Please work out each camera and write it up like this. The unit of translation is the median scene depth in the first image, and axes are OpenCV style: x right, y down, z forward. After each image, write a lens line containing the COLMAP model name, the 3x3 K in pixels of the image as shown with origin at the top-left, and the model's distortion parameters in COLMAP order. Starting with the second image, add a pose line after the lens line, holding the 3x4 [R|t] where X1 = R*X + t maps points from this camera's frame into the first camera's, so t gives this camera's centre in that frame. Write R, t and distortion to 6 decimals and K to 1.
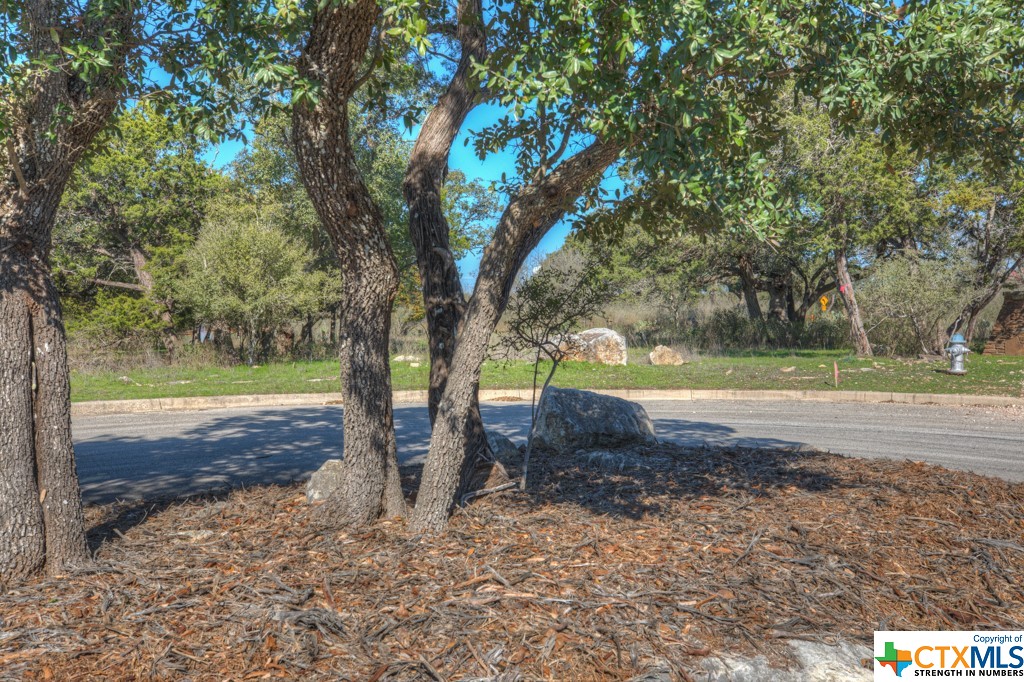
lens RADIAL K [[941.1, 0, 518.3], [0, 941.1, 340.0], [0, 0, 1]] dist [0.021024, 0.000000]
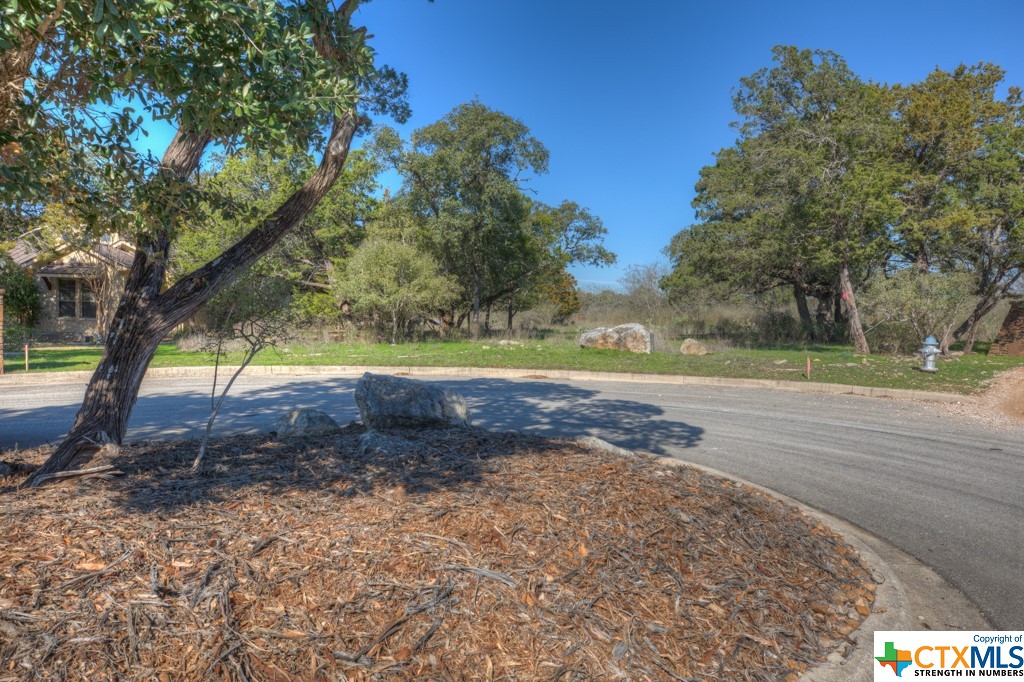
lens RADIAL K [[682.2, 0, 512.3], [0, 682.2, 339.2], [0, 0, 1]] dist [-0.011580, 0.000739]
pose [[0.973165, 0.031341, -0.227966, 0.133857], [-0.027744, 0.999435, 0.018965, -0.004147], [0.228432, -0.012131, 0.973484, 0.070738]]
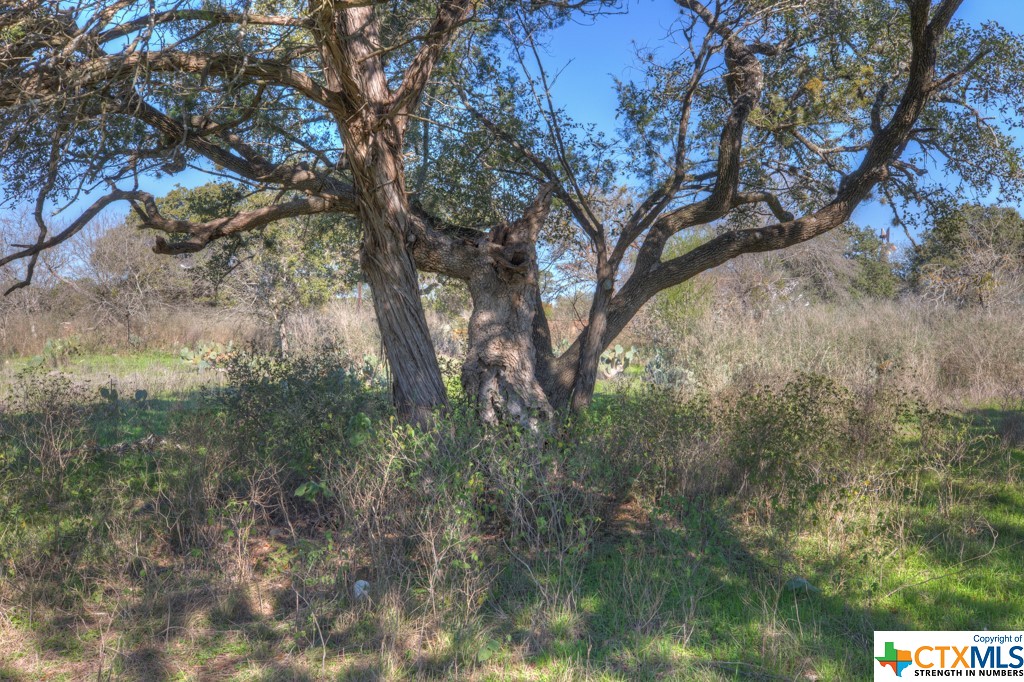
lens RADIAL K [[941.1, 0, 513.3], [0, 941.1, 339.1], [0, 0, 1]] dist [0.021024, 0.000000]
pose [[0.945998, 0.008990, 0.324049, 0.323082], [-0.006872, 0.999947, -0.007679, -0.054973], [-0.324101, 0.005038, 0.946009, 1.253059]]
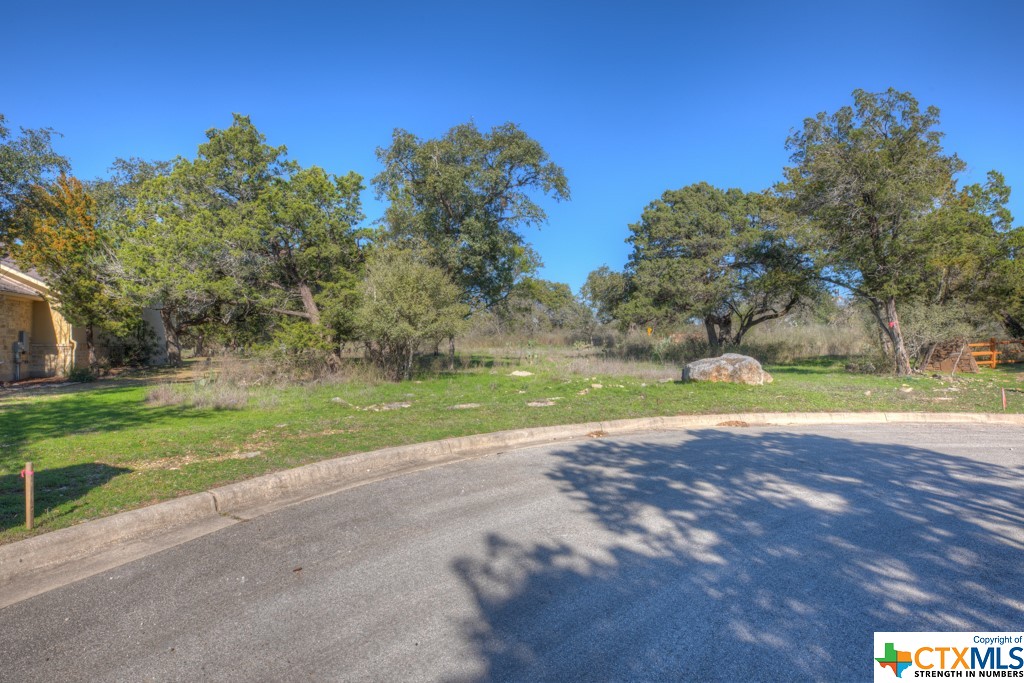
lens RADIAL K [[518.7, 0, 516.7], [0, 518.7, 340.7], [0, 0, 1]] dist [-0.012175, 0.000214]
pose [[0.992131, 0.008935, 0.124884, -0.262622], [-0.006959, 0.999844, -0.016252, -0.015753], [-0.125009, 0.015255, 0.992038, 0.359675]]
